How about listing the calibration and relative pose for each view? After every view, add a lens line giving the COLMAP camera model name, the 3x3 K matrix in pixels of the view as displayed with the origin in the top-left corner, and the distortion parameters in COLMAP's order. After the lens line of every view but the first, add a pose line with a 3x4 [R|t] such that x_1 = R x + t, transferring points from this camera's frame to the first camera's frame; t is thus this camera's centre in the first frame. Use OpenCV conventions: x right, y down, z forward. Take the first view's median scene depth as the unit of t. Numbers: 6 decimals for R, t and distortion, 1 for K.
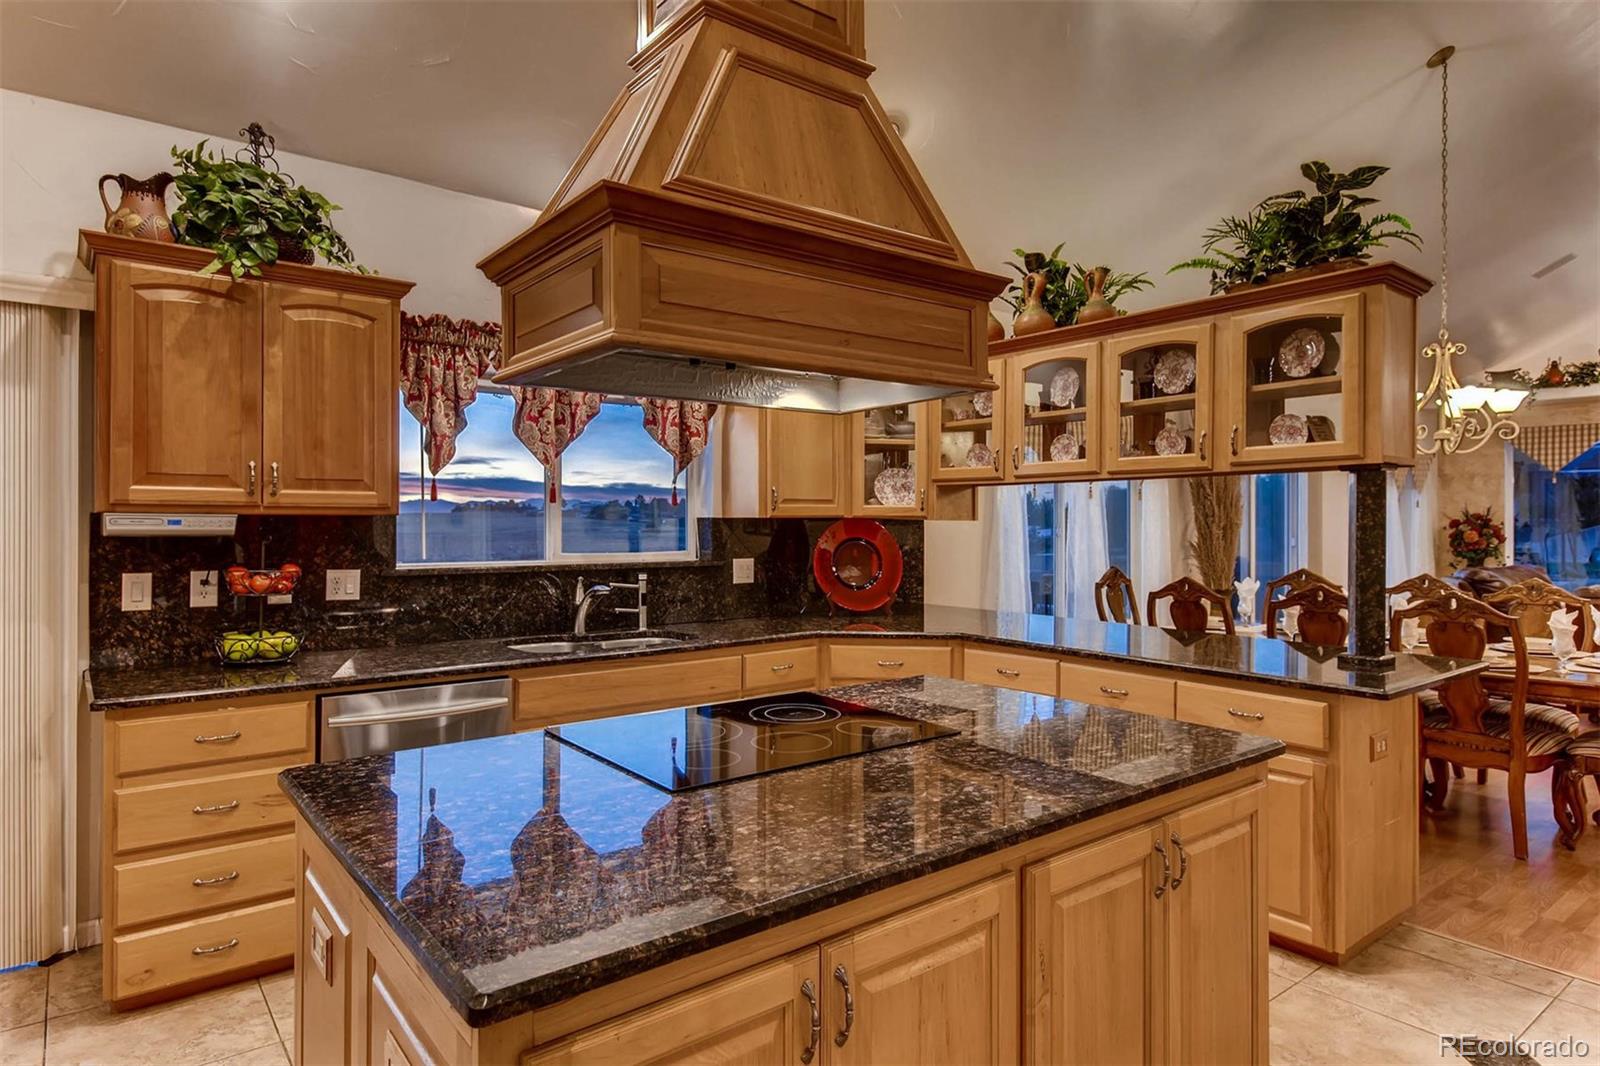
lens RADIAL K [[923.3, 0, 797.4], [0, 923.3, 527.1], [0, 0, 1]] dist [0.014371, -0.001364]
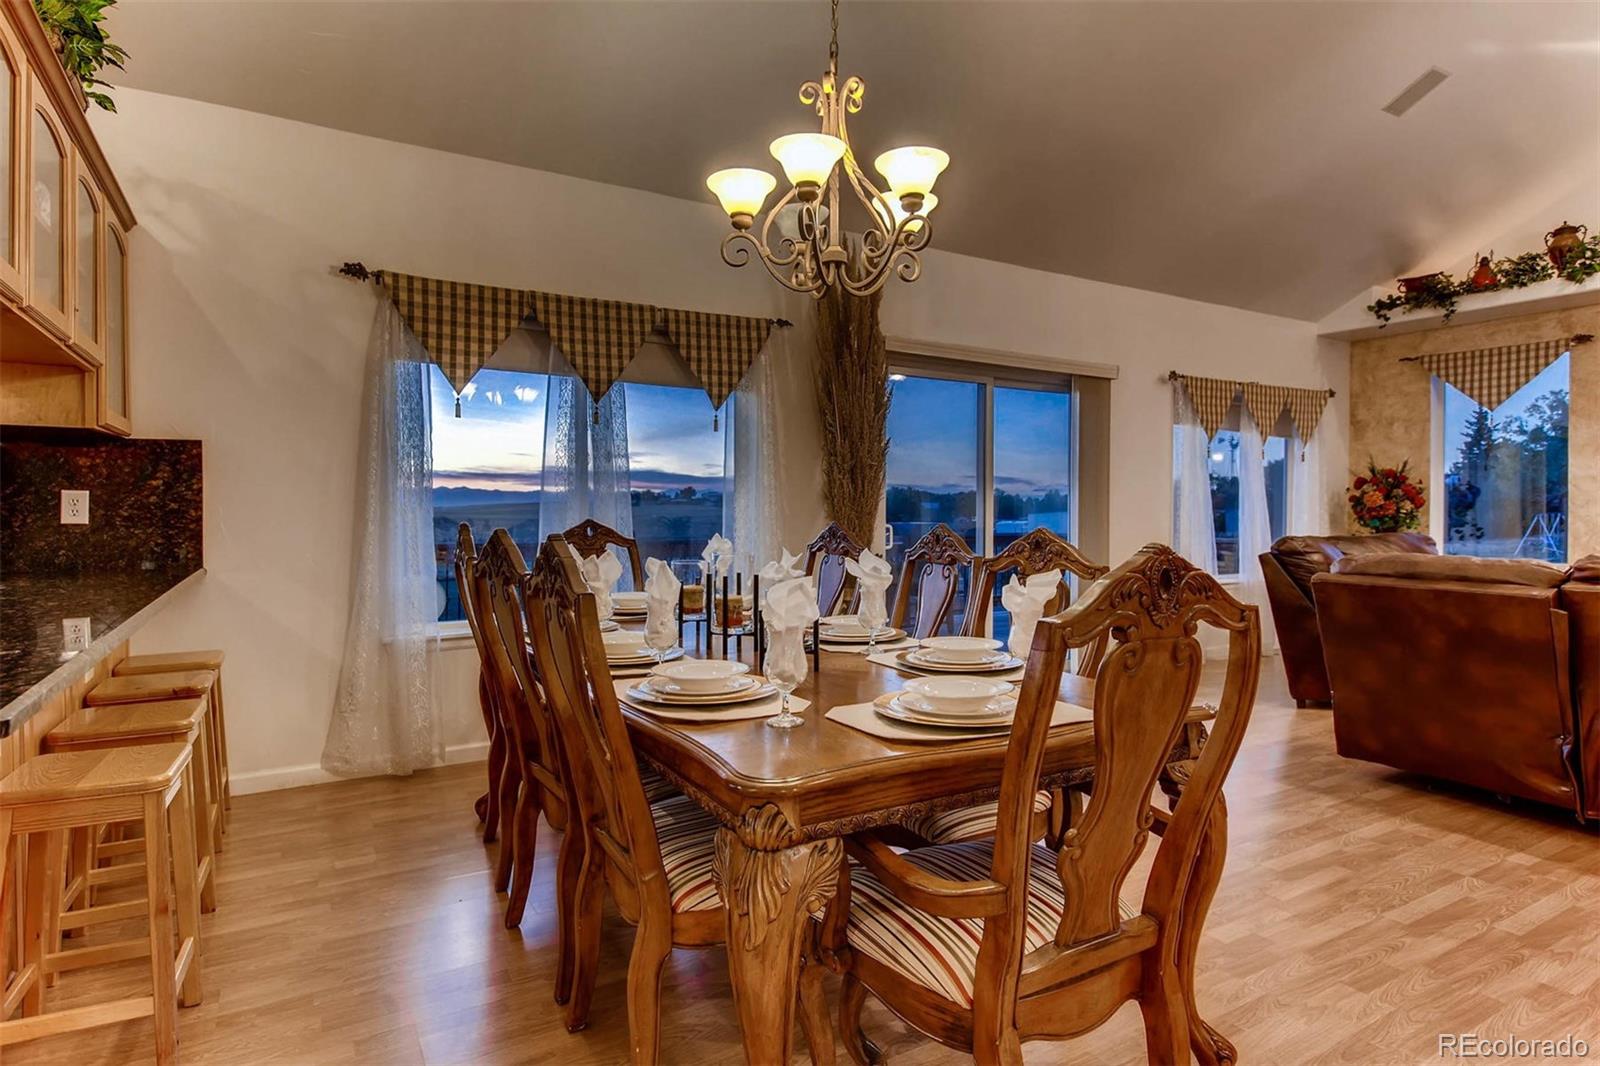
lens RADIAL K [[881.0, 0, 800.0], [0, 881.0, 533.0], [0, 0, 1]] dist [0.000707, 0.000886]
pose [[0.992427, 0.004247, -0.122764, 0.858323], [-0.002001, 0.999829, 0.018410, 0.061833], [0.122821, -0.018025, 0.992265, 0.575288]]
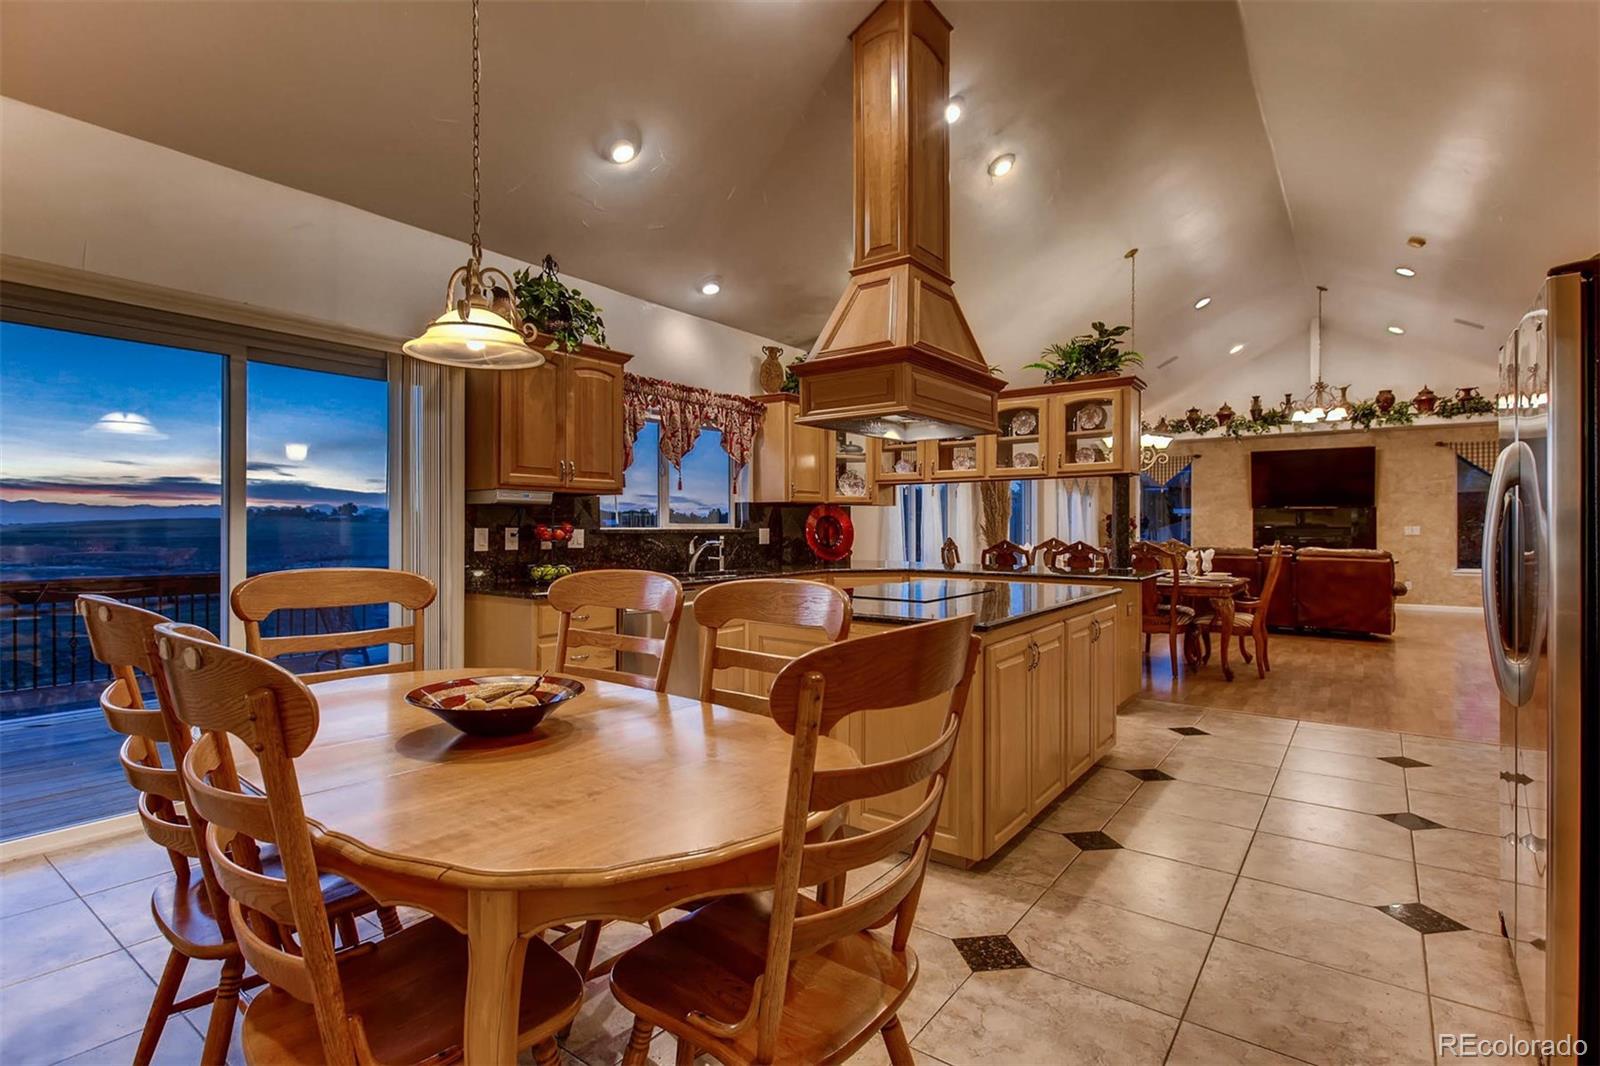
lens RADIAL K [[789.6, 0, 800.0], [0, 789.6, 533.0], [0, 0, 1]] dist [0.002273, 0.000951]
pose [[0.961141, -0.004607, 0.276020, -0.421952], [0.003924, 0.999988, 0.003026, 0.042773], [-0.276031, -0.001825, 0.961147, -0.363170]]
